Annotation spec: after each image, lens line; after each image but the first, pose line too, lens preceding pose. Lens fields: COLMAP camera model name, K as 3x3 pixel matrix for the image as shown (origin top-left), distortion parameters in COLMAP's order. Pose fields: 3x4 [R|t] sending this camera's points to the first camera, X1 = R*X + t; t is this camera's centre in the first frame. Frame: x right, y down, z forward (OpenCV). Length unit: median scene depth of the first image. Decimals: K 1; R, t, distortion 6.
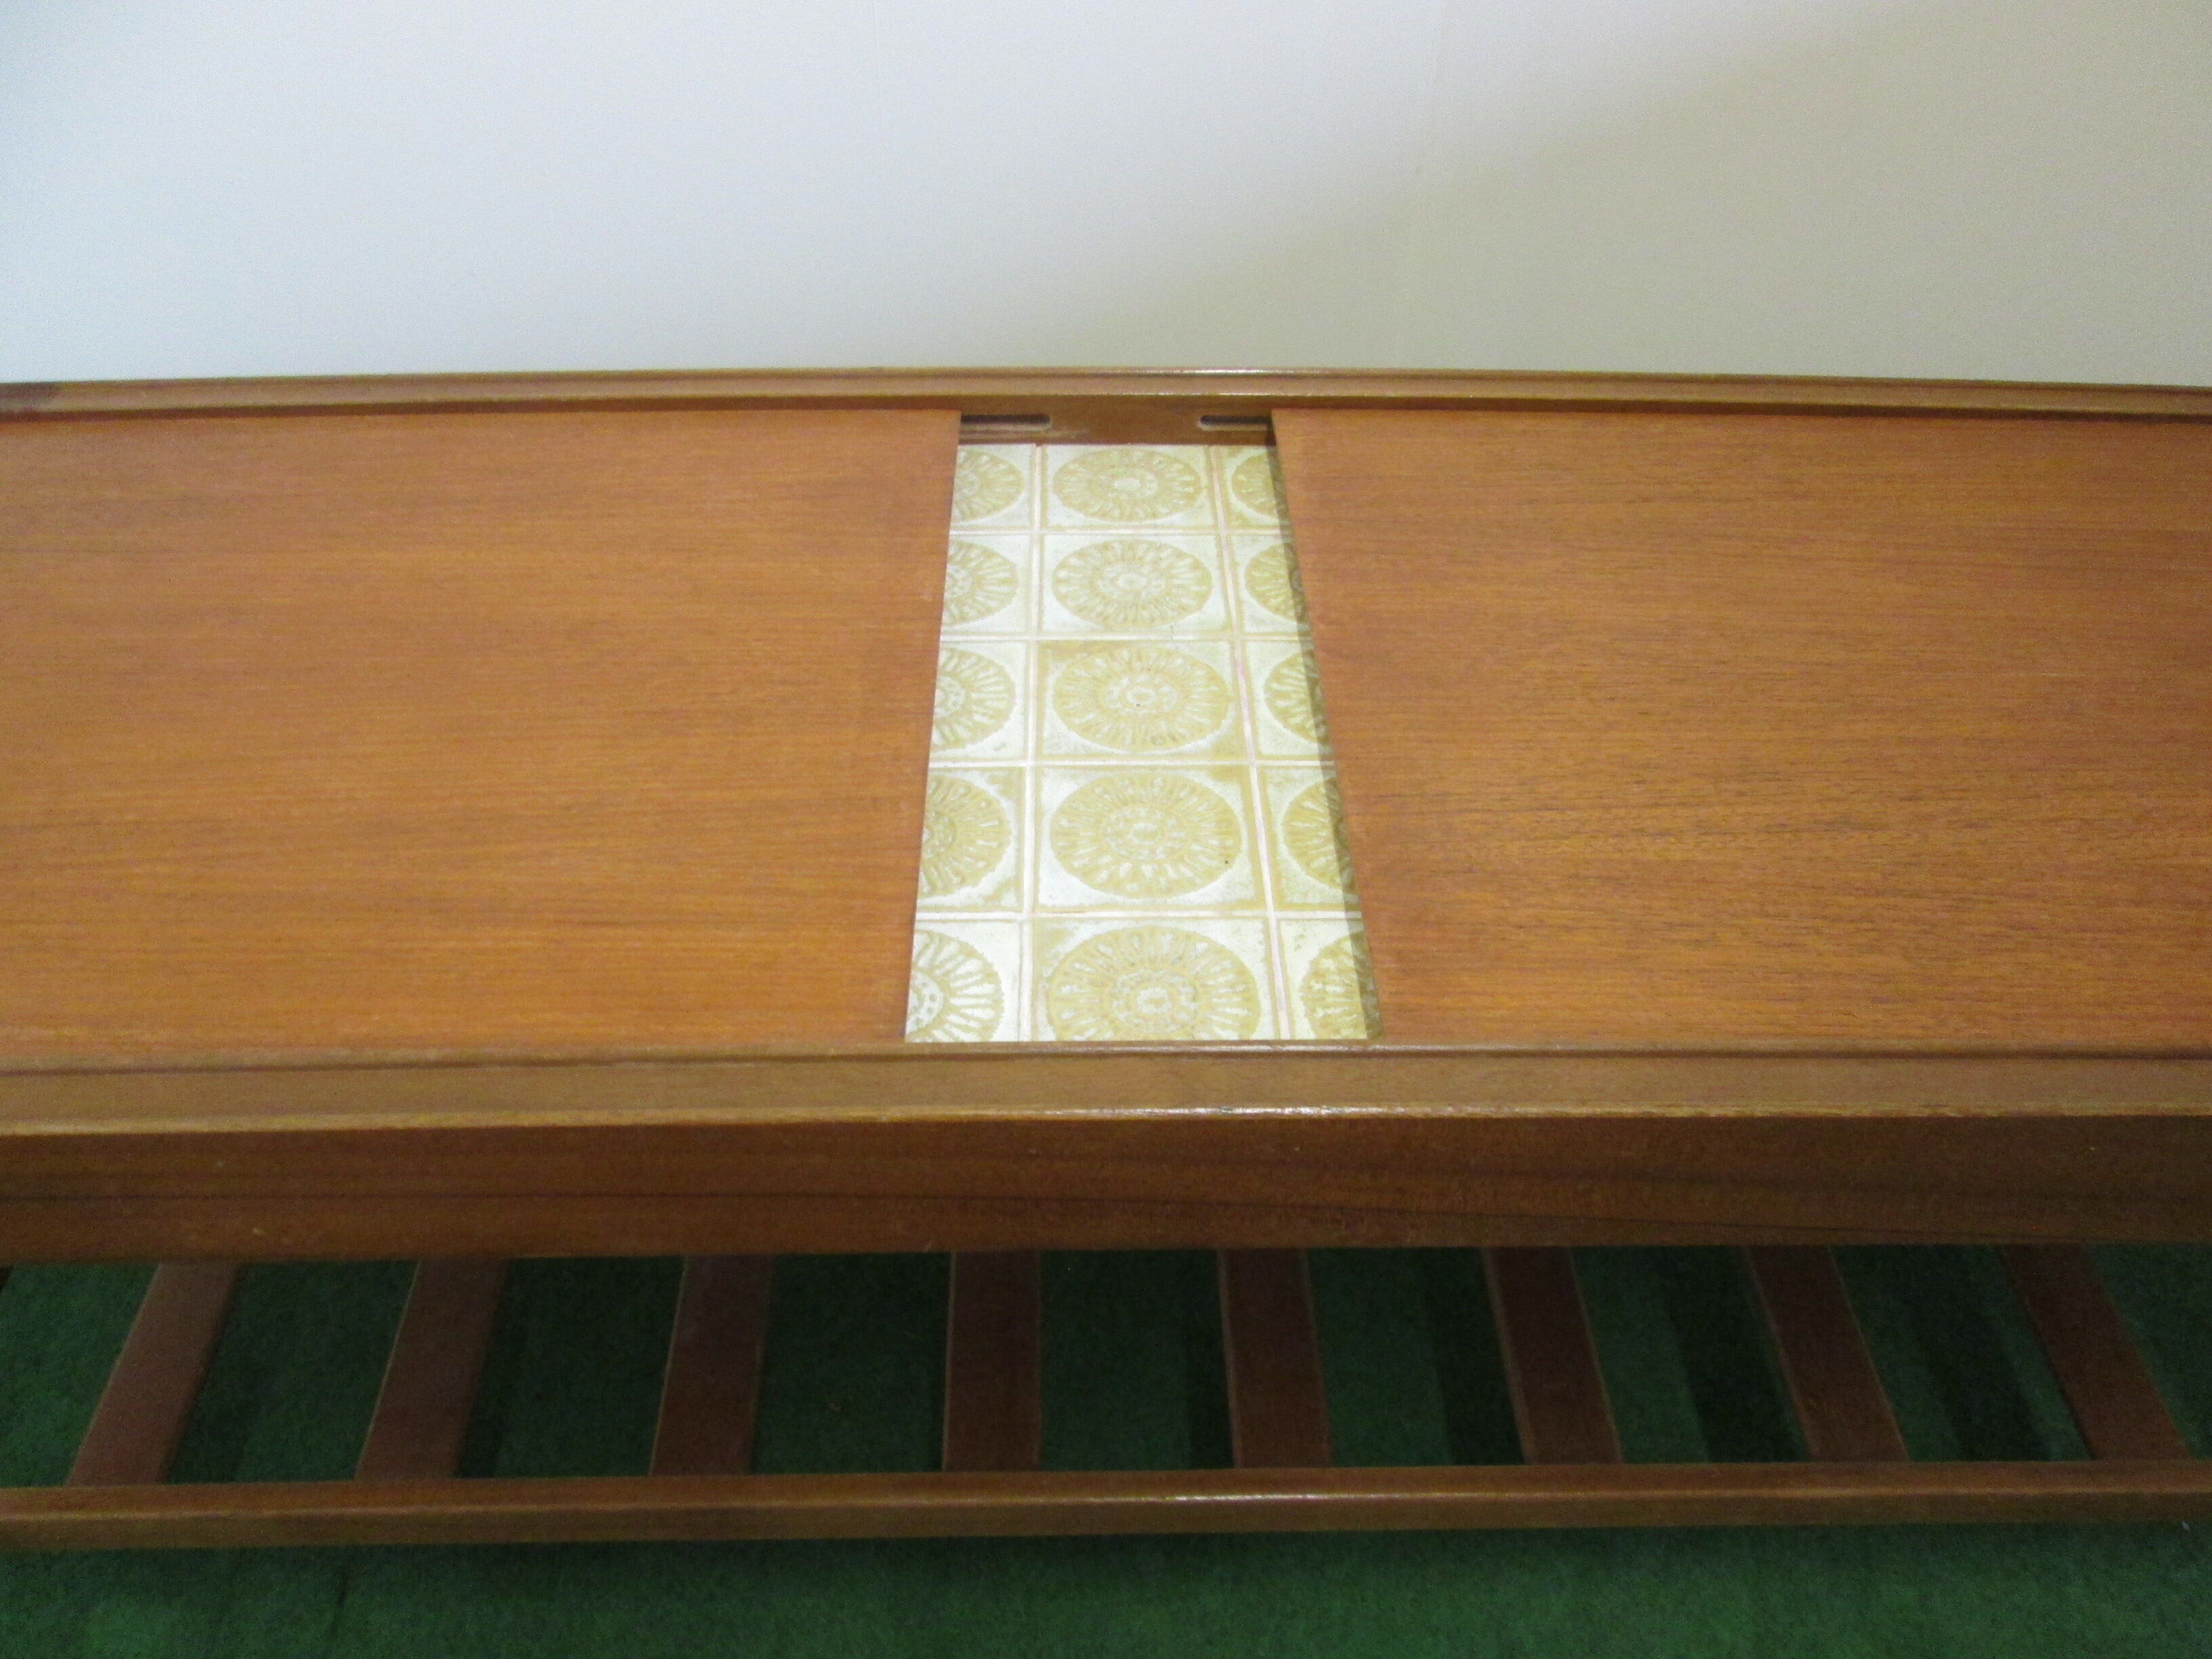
lens RADIAL K [[1806.0, 0, 1099.8], [0, 1806.0, 891.6], [0, 0, 1]] dist [-0.003019, -0.000888]
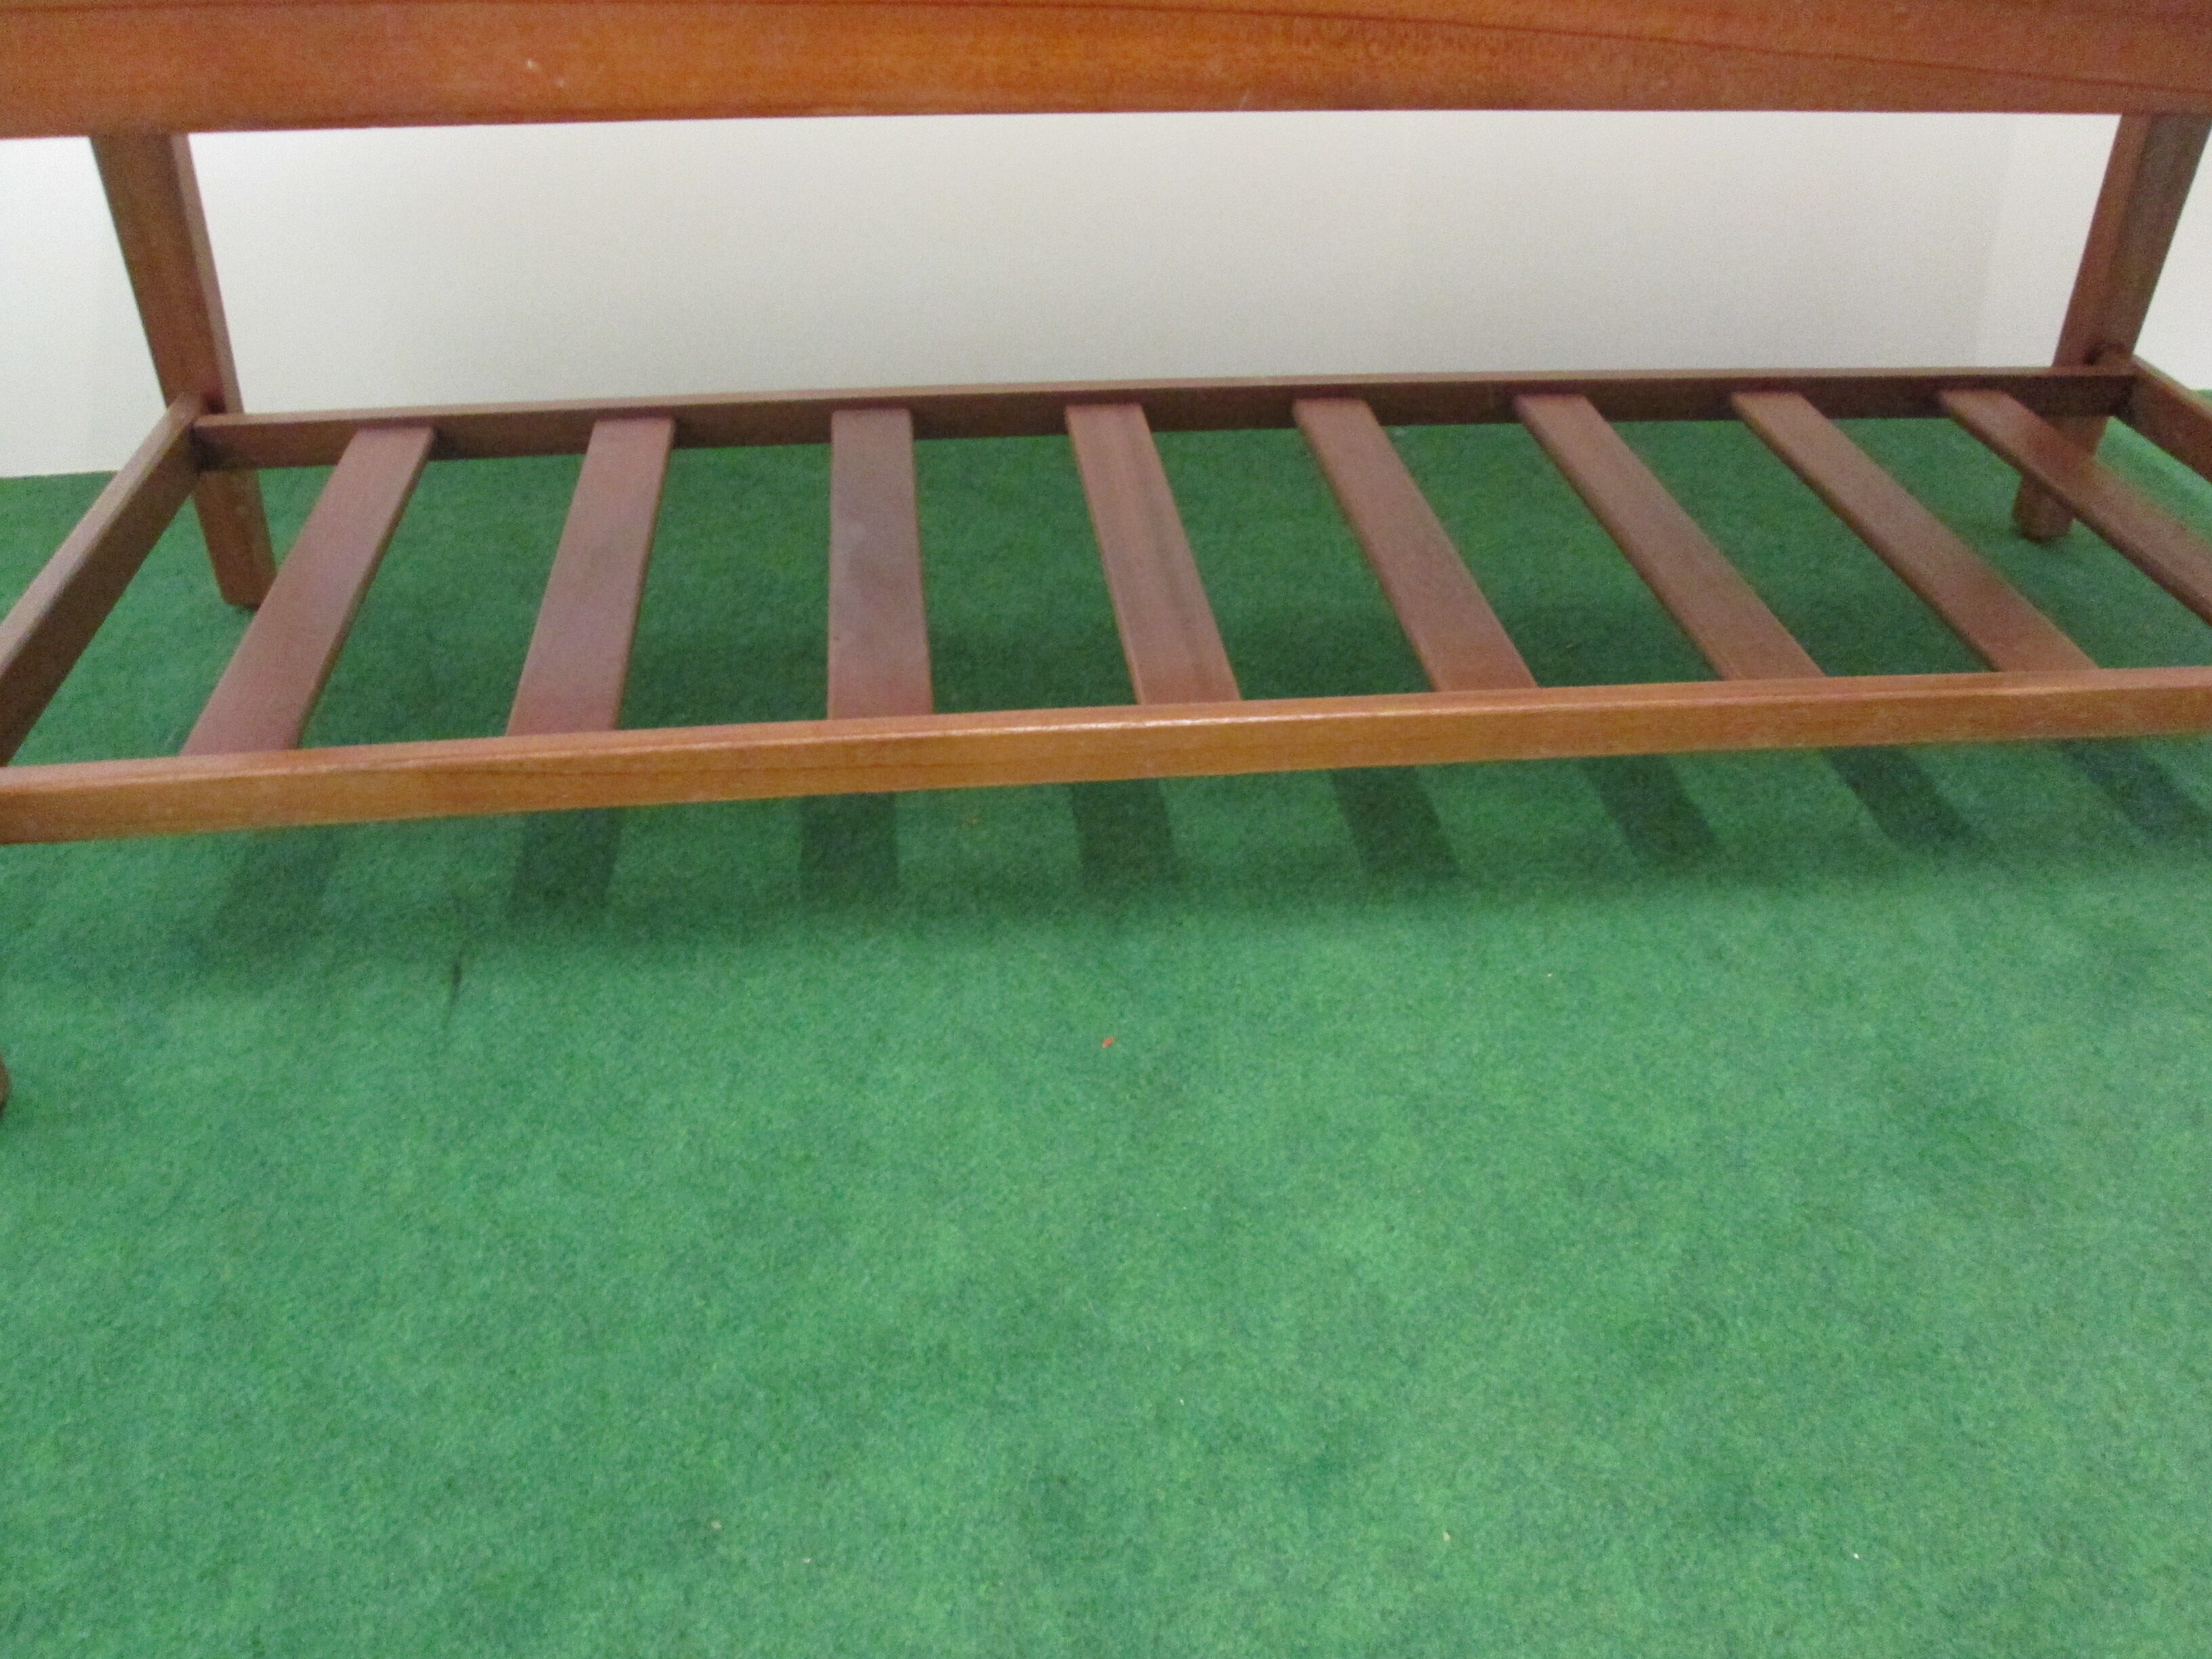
lens RADIAL K [[1845.2, 0, 1106.0], [0, 1845.2, 829.5], [0, 0, 1]] dist [-0.011583, -0.018529]
pose [[0.995610, -0.048299, 0.080178, -0.192936], [0.057982, 0.990685, -0.123210, 0.521066], [-0.073480, 0.127318, 0.989136, 0.061391]]
